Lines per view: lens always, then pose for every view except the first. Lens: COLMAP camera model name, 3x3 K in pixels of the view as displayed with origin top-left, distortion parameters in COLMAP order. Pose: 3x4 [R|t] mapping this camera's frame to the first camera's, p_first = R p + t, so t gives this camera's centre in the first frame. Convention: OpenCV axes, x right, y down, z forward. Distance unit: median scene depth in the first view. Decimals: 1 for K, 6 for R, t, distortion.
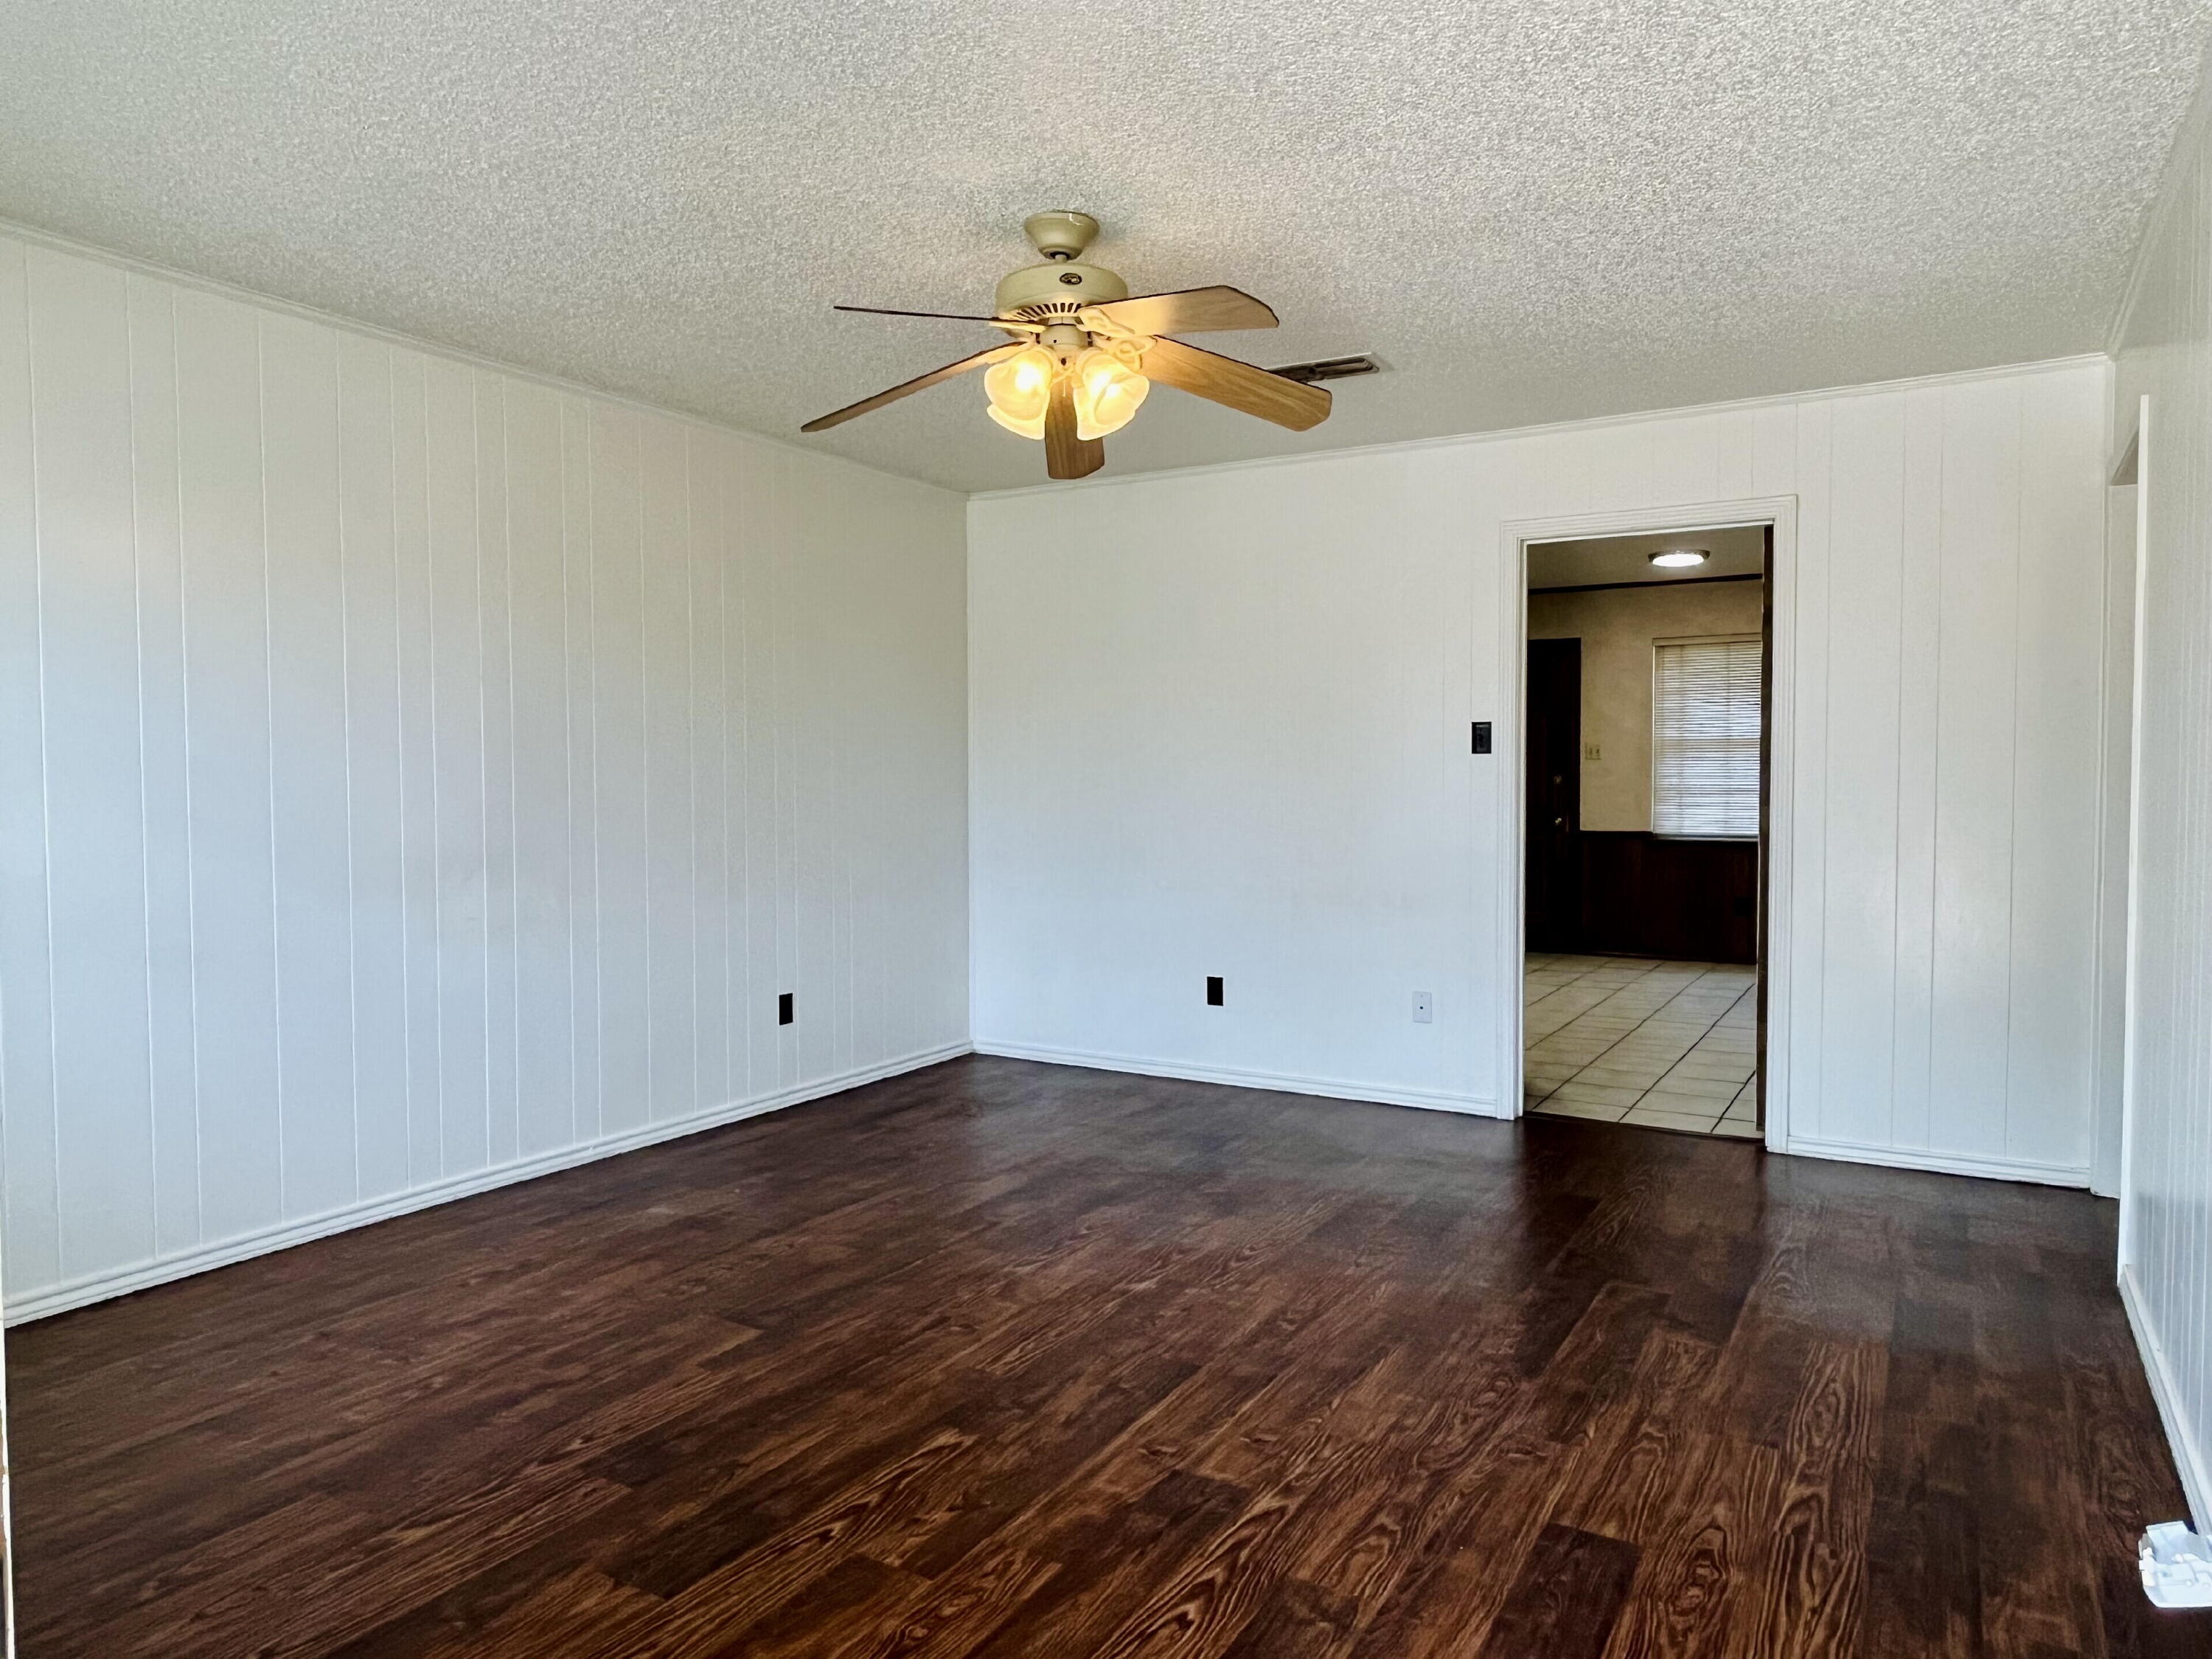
lens RADIAL K [[1546.0, 0, 1106.0], [0, 1546.0, 829.5], [0, 0, 1]] dist [0.001491, -0.001557]
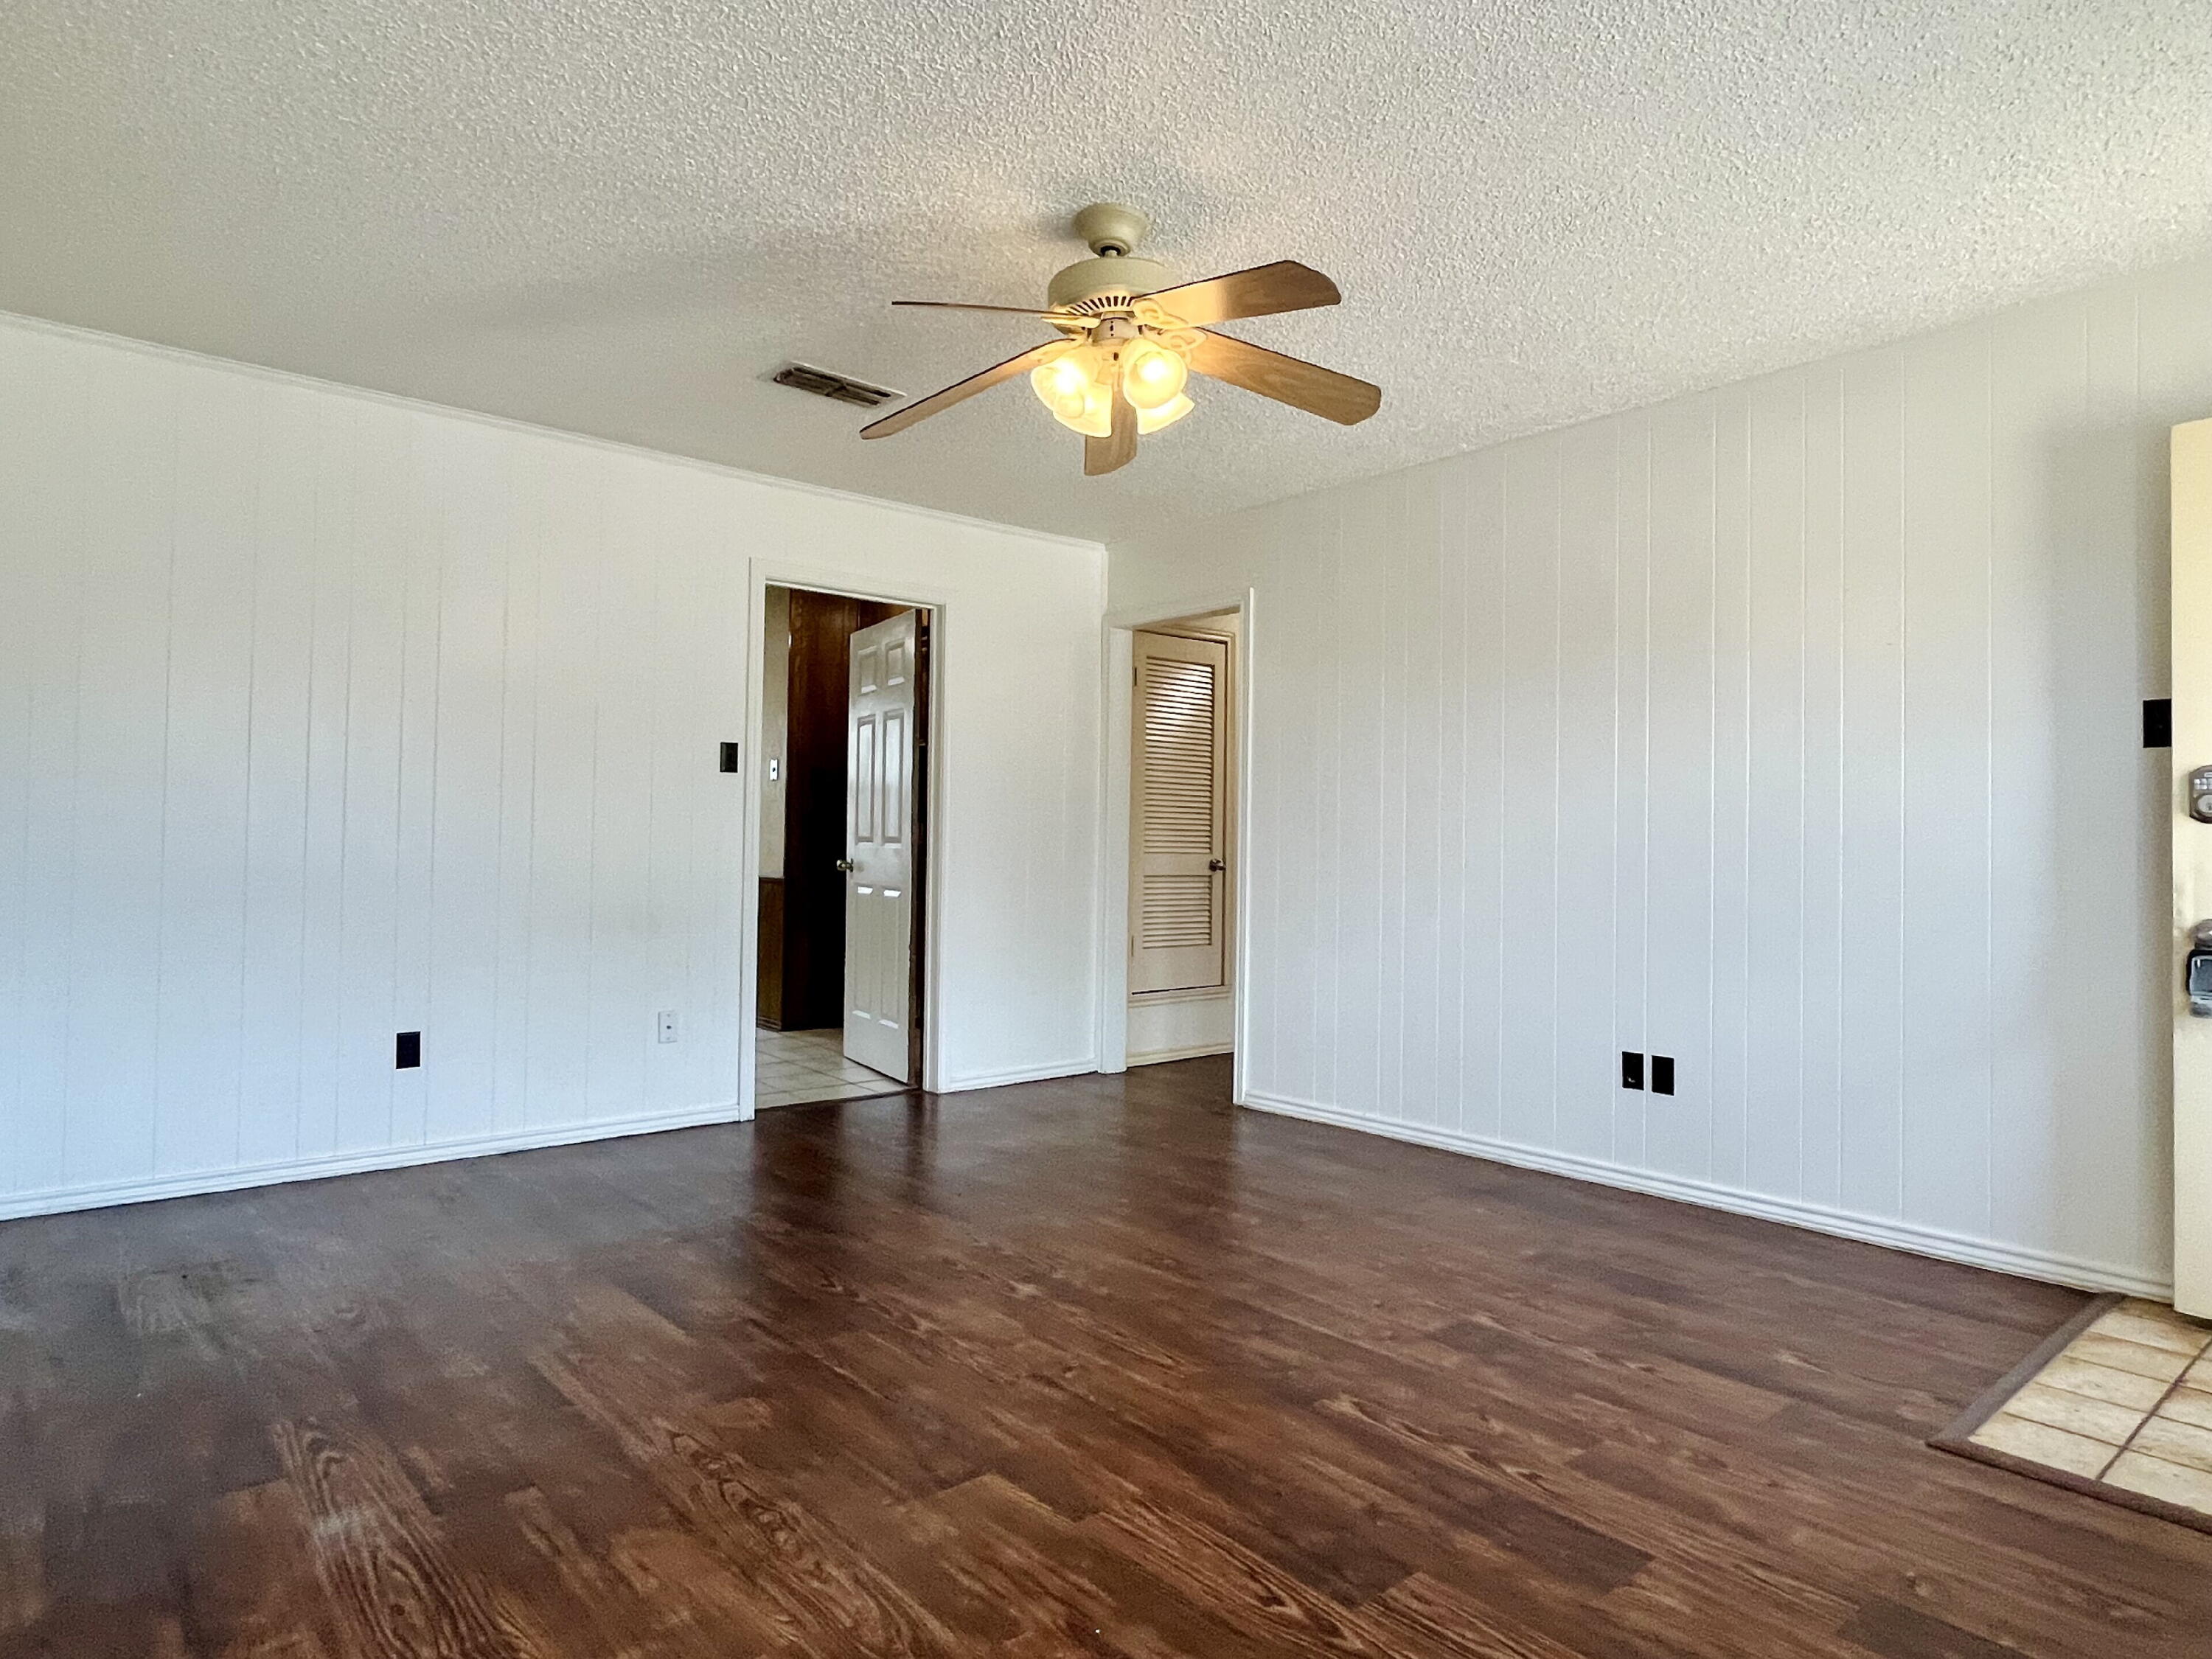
lens RADIAL K [[1365.9, 0, 1106.0], [0, 1365.9, 829.5], [0, 0, 1]] dist [0.000319, -0.022582]
pose [[0.258785, 0.019561, 0.965737, -0.987583], [0.026973, 0.999259, -0.027468, 0.036570], [-0.965558, 0.033157, 0.258066, 0.885391]]
